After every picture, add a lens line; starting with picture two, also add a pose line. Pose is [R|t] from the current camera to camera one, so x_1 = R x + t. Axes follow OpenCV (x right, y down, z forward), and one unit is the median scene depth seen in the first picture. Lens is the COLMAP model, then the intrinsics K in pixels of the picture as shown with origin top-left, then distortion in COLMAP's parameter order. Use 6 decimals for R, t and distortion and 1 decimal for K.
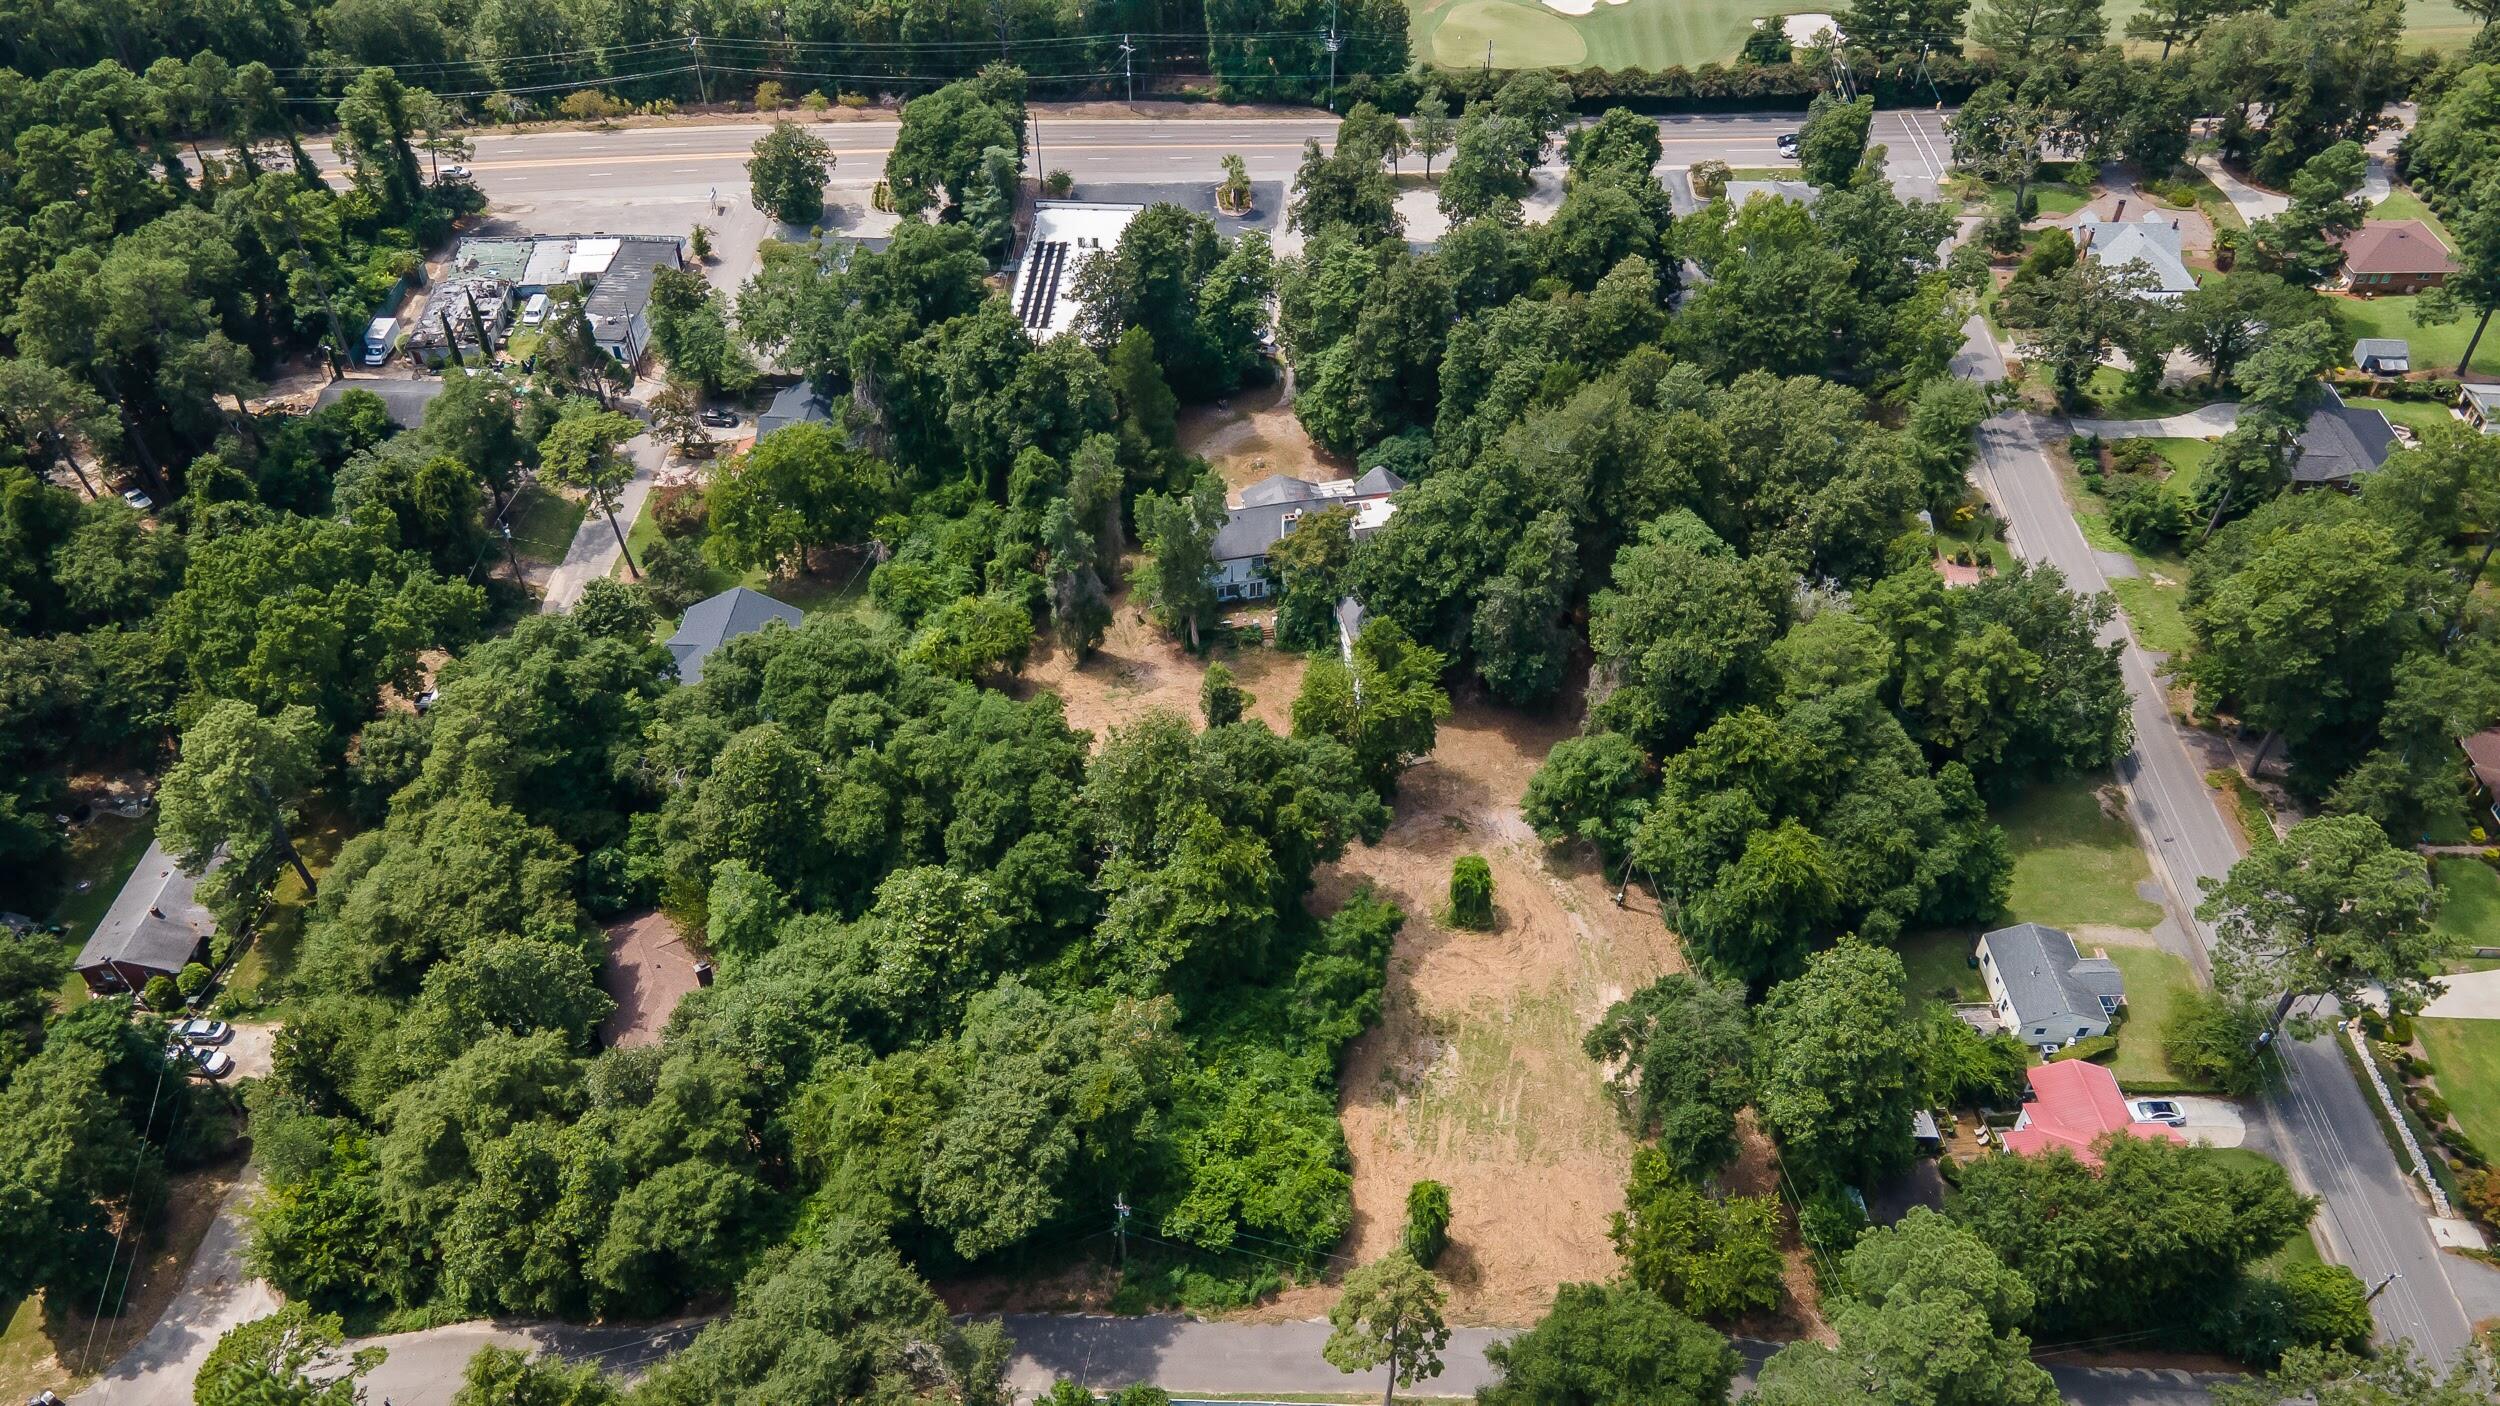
lens RADIAL K [[1783.3, 0, 1234.8], [0, 1783.3, 702.5], [0, 0, 1]] dist [0.006862, 0.048925]
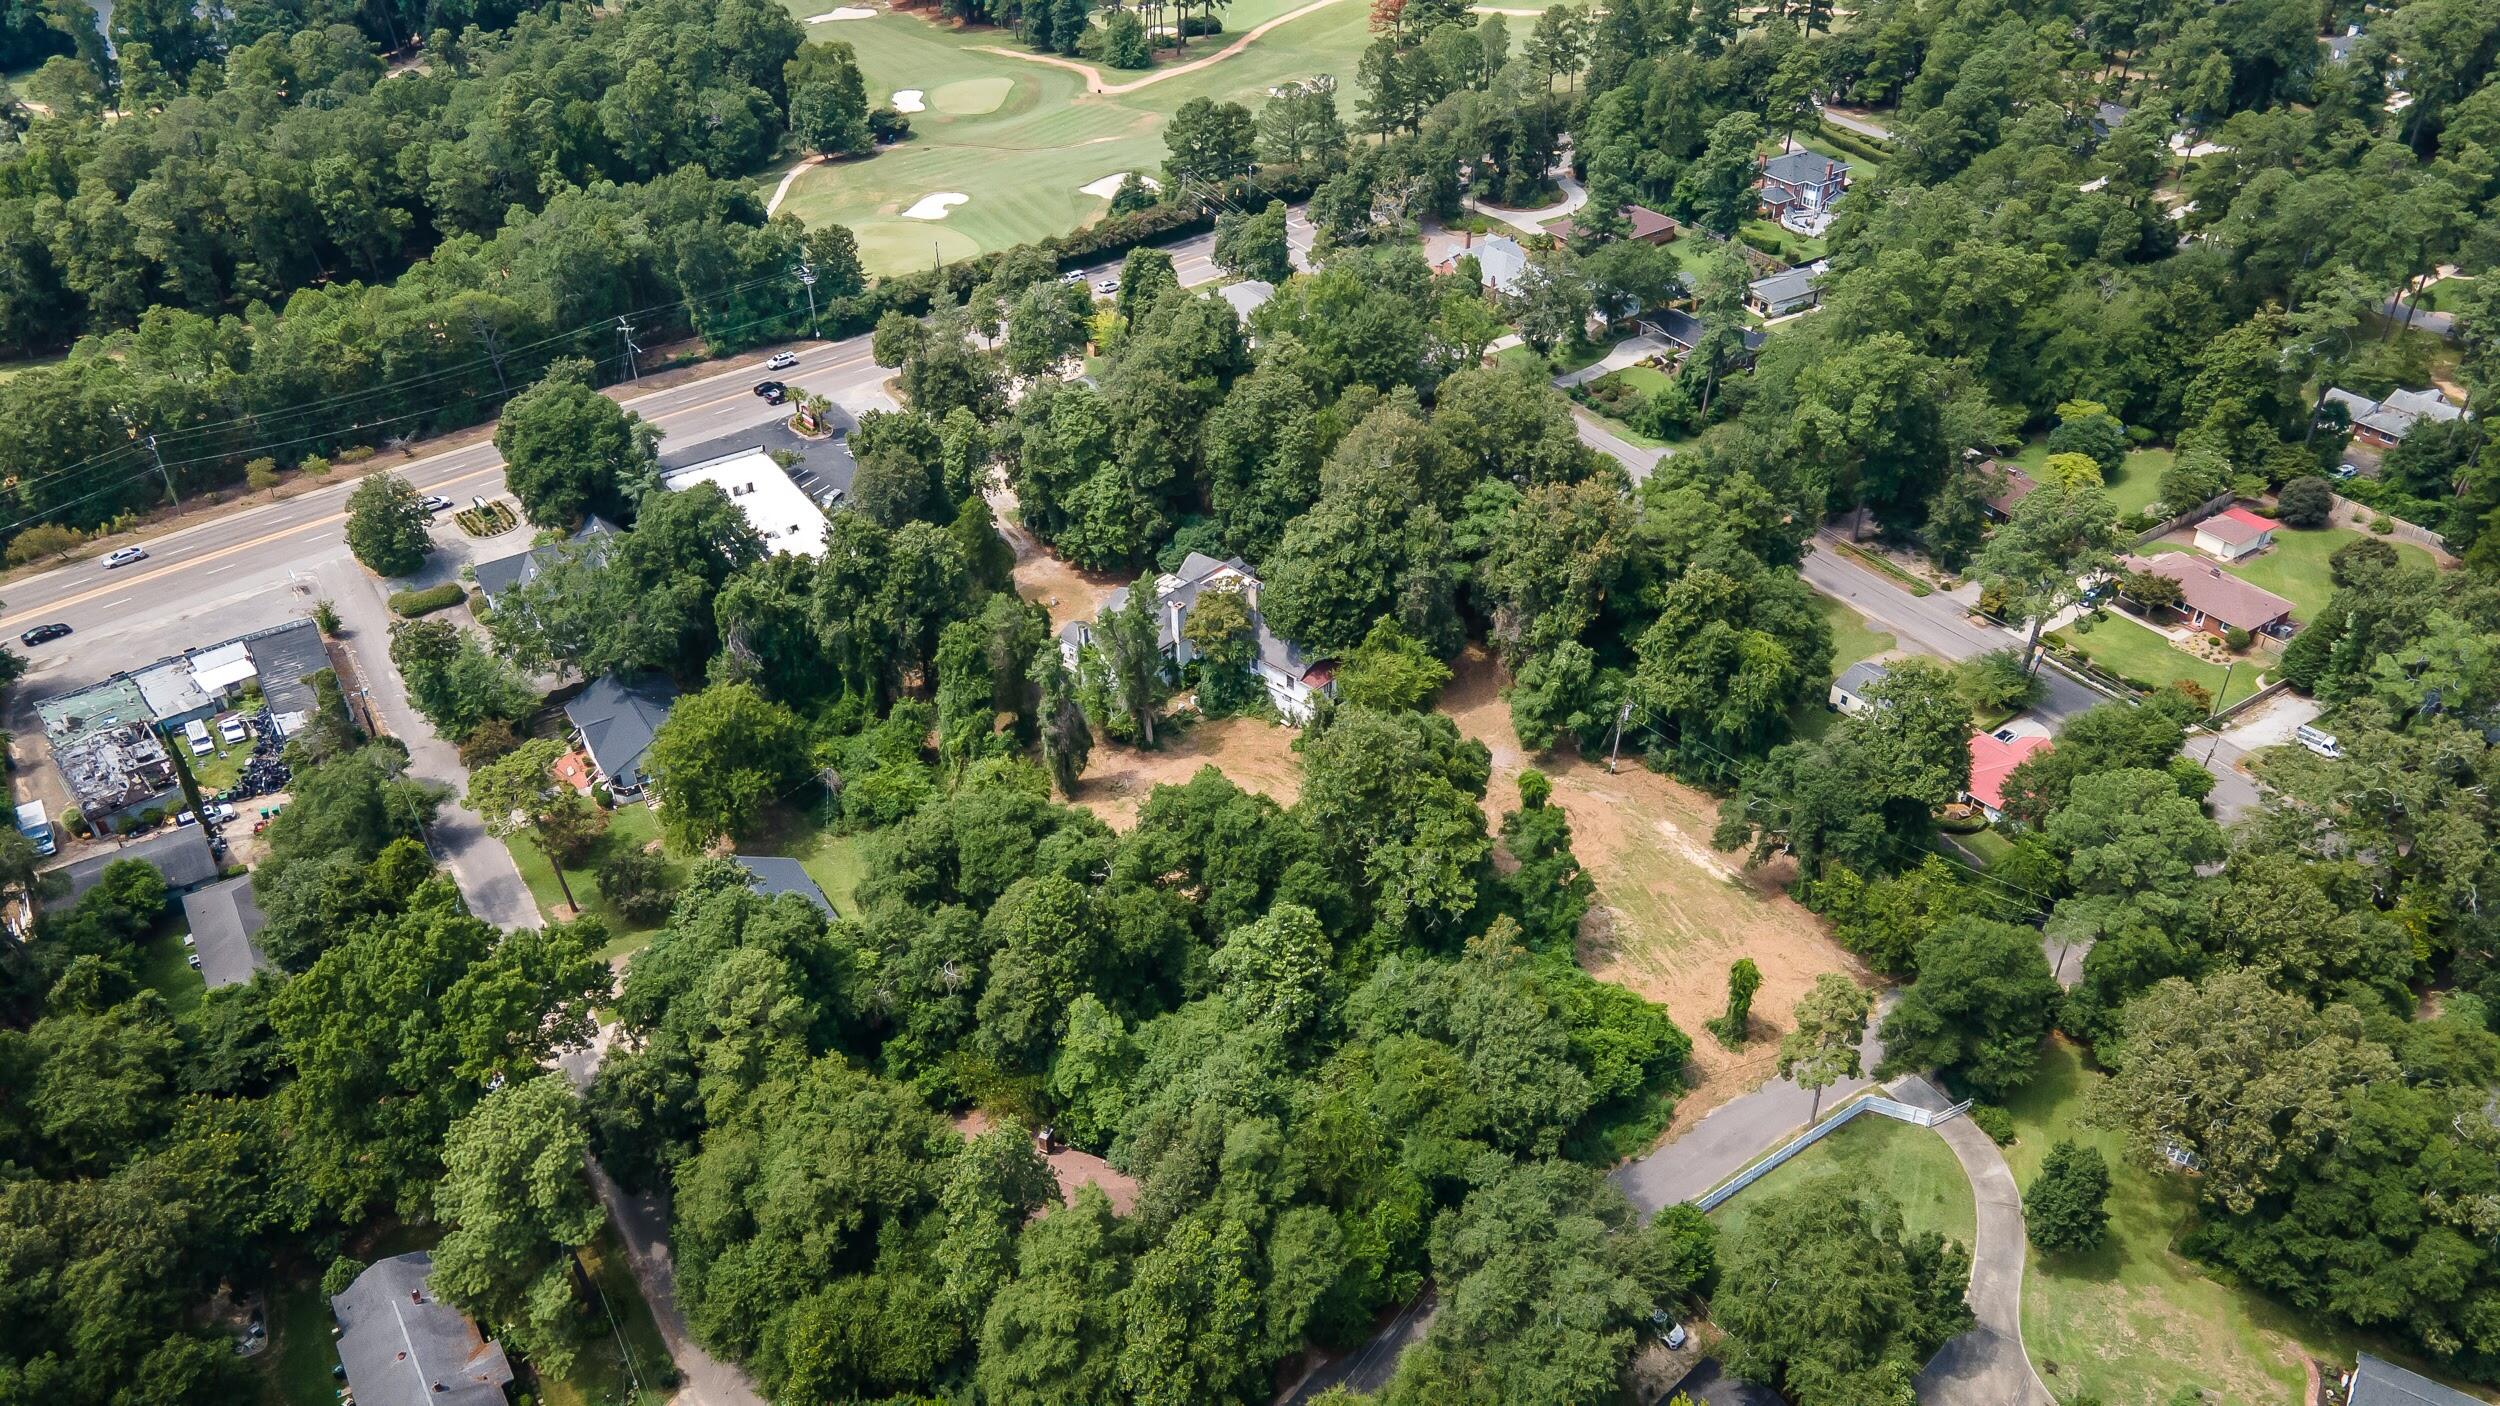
lens RADIAL K [[1783.3, 0, 1234.8], [0, 1783.3, 702.5], [0, 0, 1]] dist [0.006862, 0.048925]
pose [[0.812448, -0.349695, 0.466522, -0.510435], [0.410673, 0.911215, -0.032160, 0.002062], [-0.413856, 0.217716, 0.883925, 0.011506]]
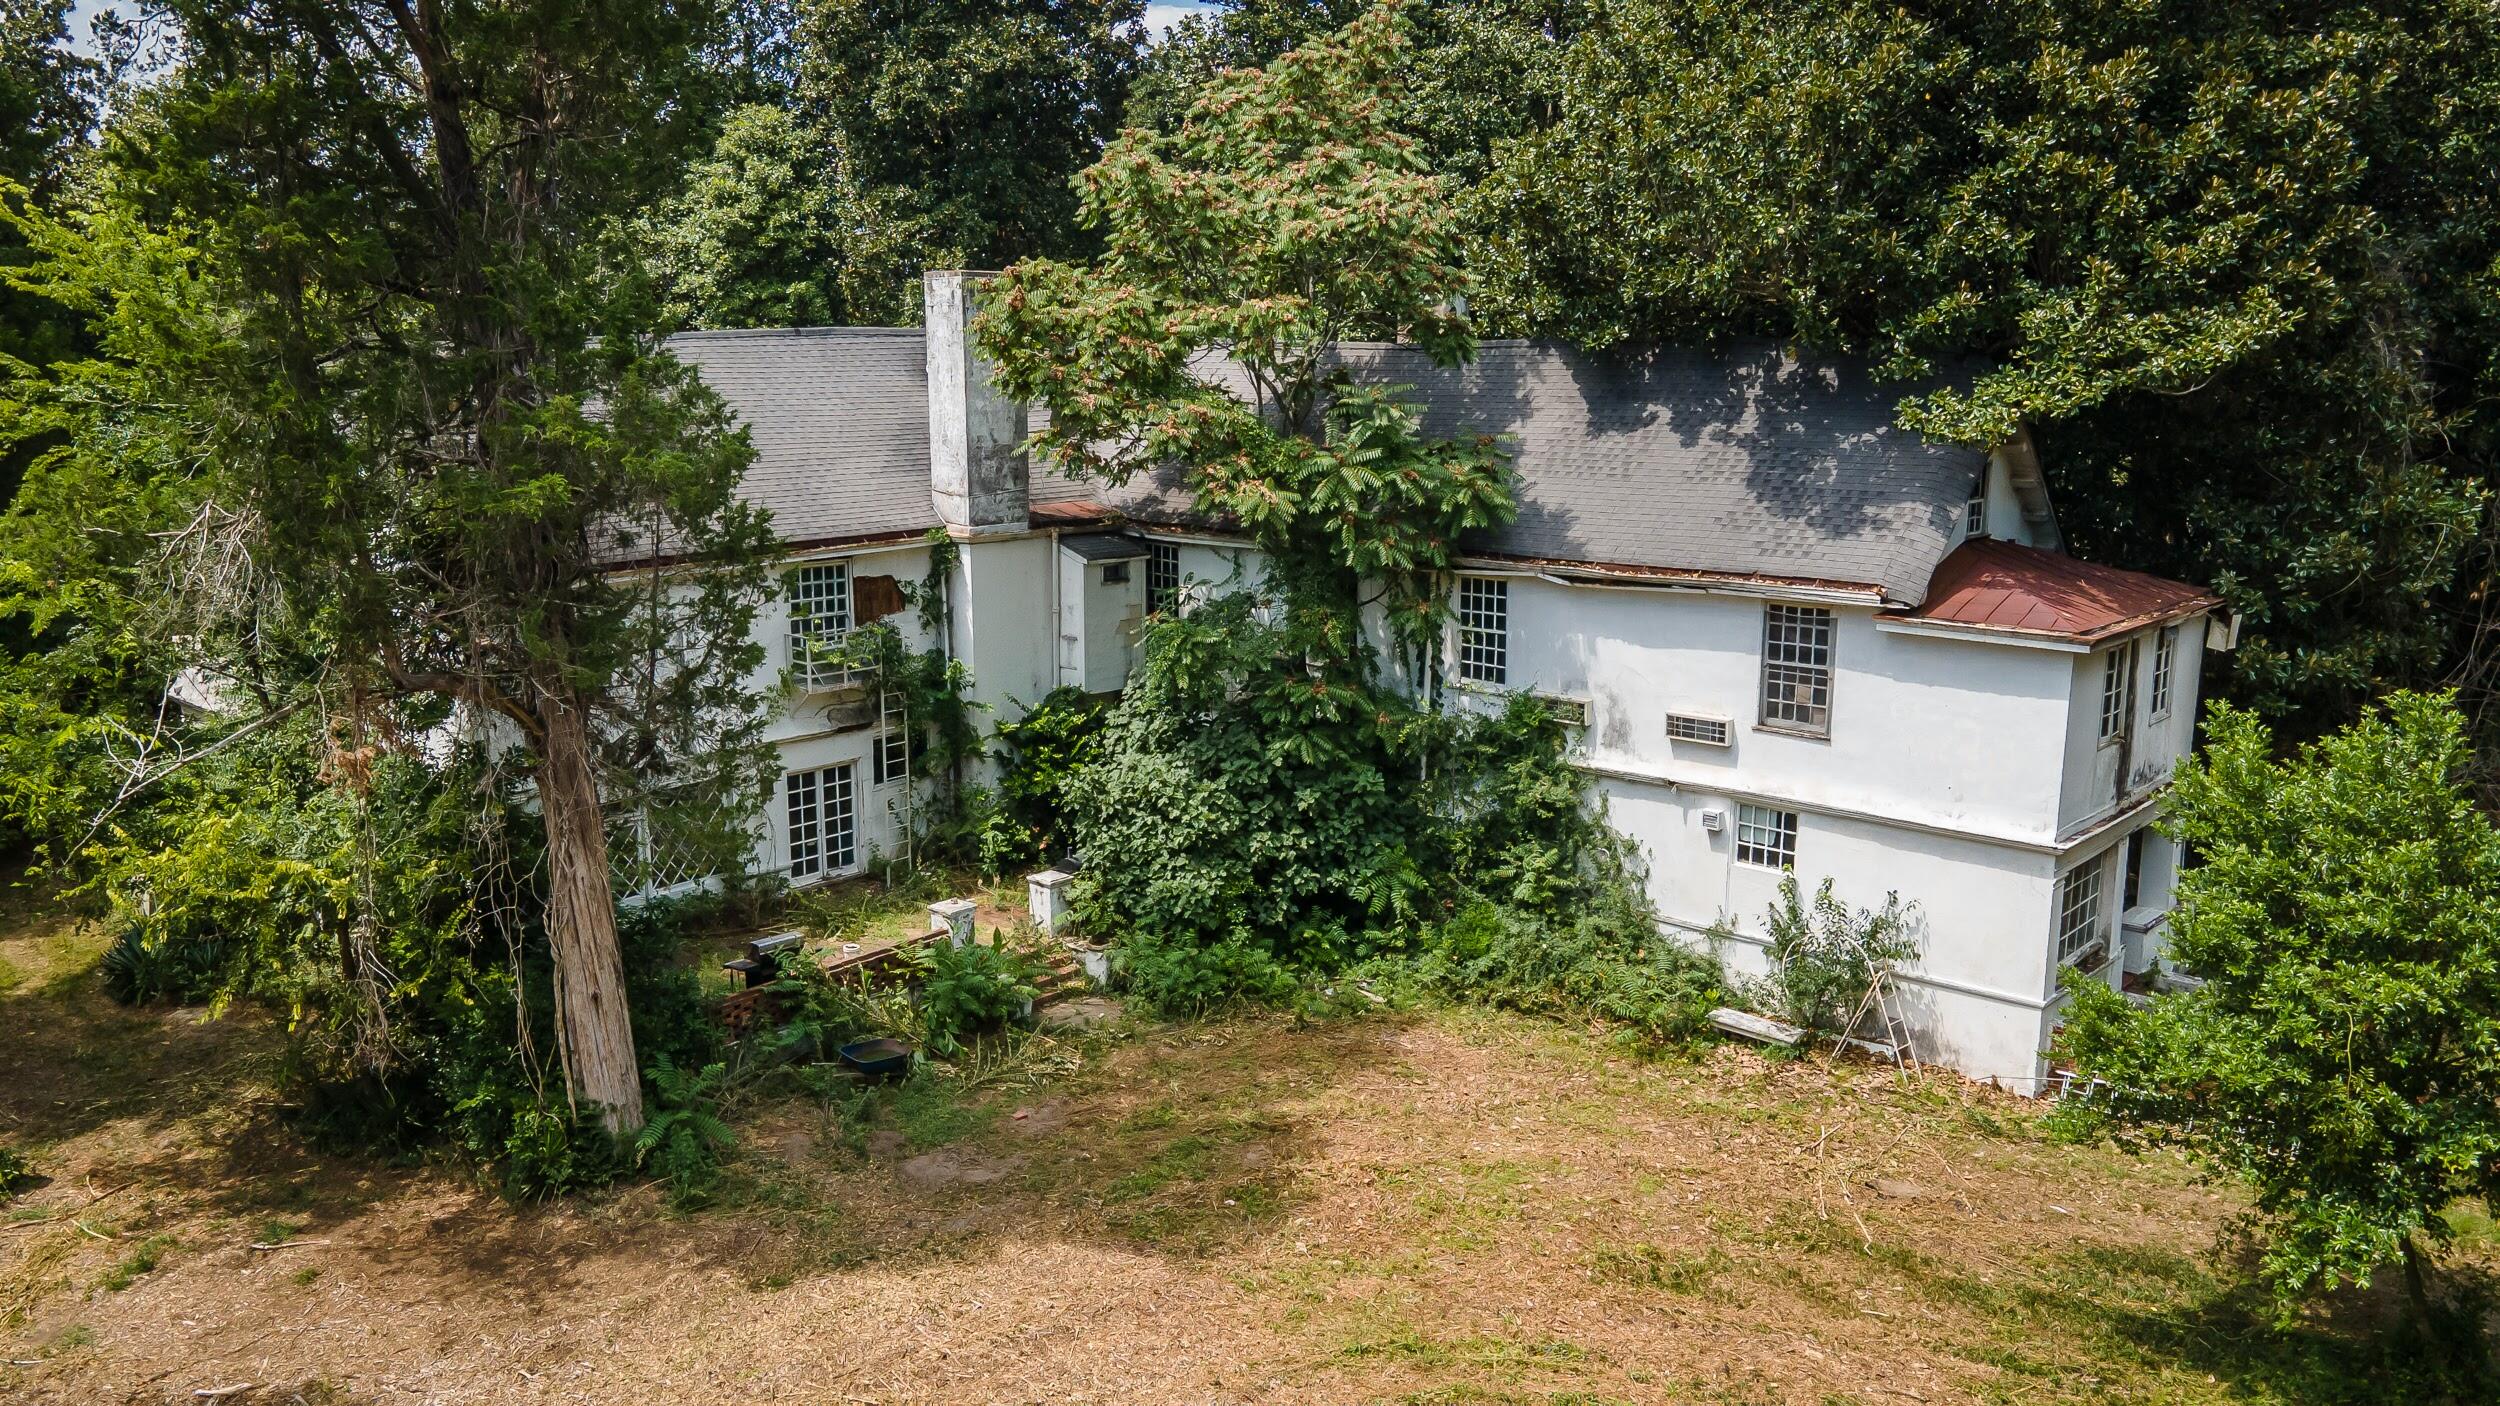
lens RADIAL K [[1783.3, 0, 1234.8], [0, 1783.3, 702.5], [0, 0, 1]] dist [0.006862, 0.048925]
pose [[0.784244, -0.142202, 0.603937, -0.061786], [0.425959, 0.831146, -0.357429, 0.003075], [-0.451133, 0.537564, 0.712393, 0.938082]]
